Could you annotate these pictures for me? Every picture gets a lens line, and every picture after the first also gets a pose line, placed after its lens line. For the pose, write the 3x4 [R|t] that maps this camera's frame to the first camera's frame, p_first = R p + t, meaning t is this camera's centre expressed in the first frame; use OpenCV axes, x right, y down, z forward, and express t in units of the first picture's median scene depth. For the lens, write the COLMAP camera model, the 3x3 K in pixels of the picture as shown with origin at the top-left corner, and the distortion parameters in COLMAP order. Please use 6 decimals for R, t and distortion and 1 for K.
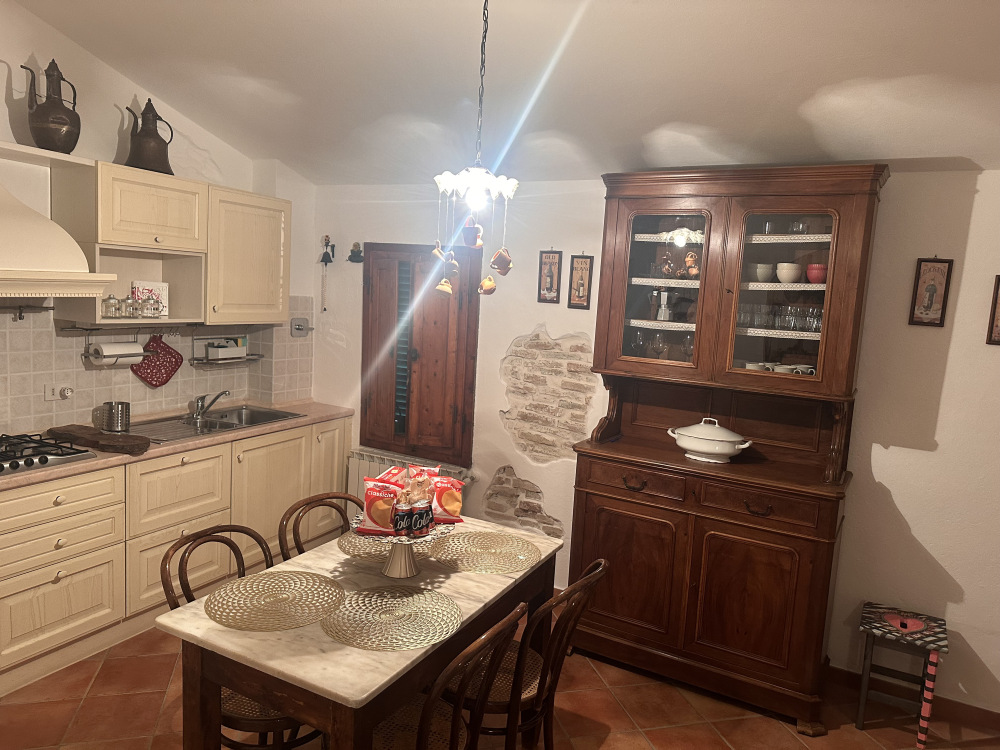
lens RADIAL K [[687.1, 0, 505.9], [0, 687.1, 362.8], [0, 0, 1]] dist [0.054869, -0.042689]
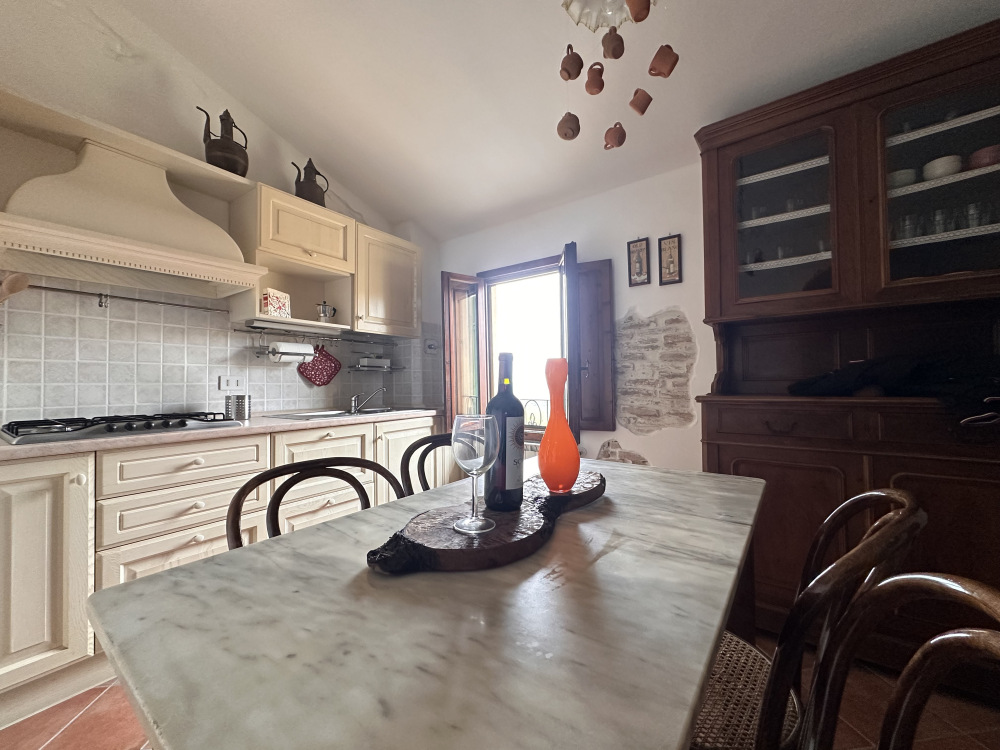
lens RADIAL K [[388.2, 0, 508.1], [0, 388.2, 378.0], [0, 0, 1]] dist [-0.003988, 0.001503]
pose [[0.989100, -0.072216, -0.128323, -0.090880], [0.053832, 0.988494, -0.141360, 0.158744], [0.137055, 0.132911, 0.981606, 0.429558]]
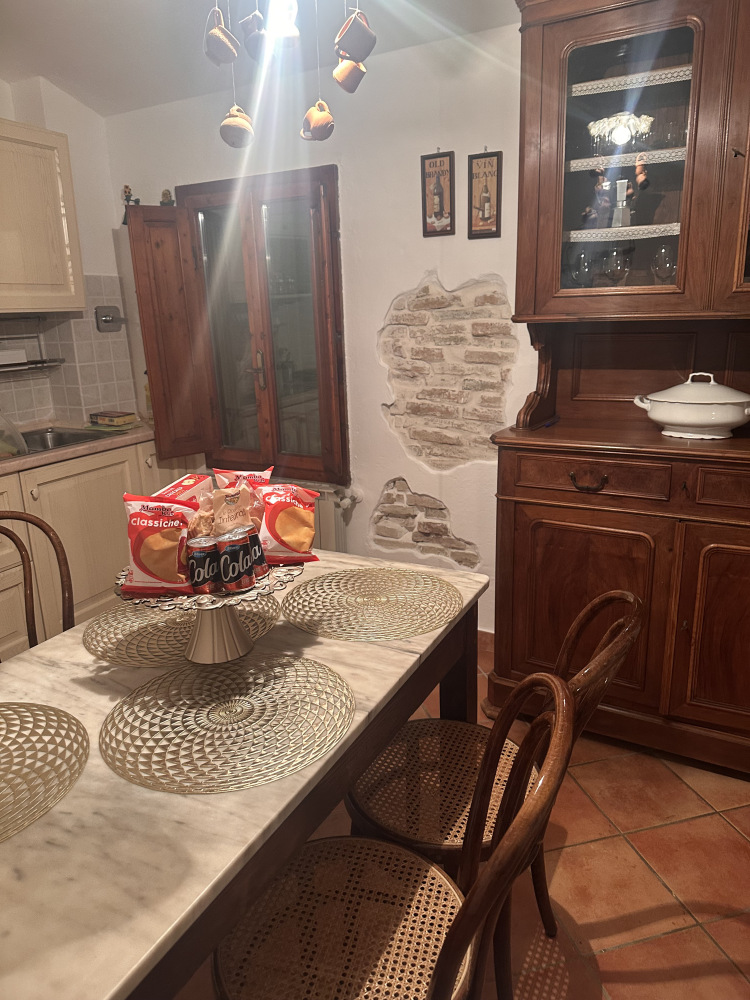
lens RADIAL K [[687.1, 0, 371.4], [0, 687.1, 503.5], [0, 0, 1]] dist [0.054869, -0.042689]
pose [[0.995809, -0.079073, -0.045954, 0.006495], [0.085381, 0.983861, 0.157251, 0.069617], [0.032778, -0.160515, 0.986489, 0.315472]]
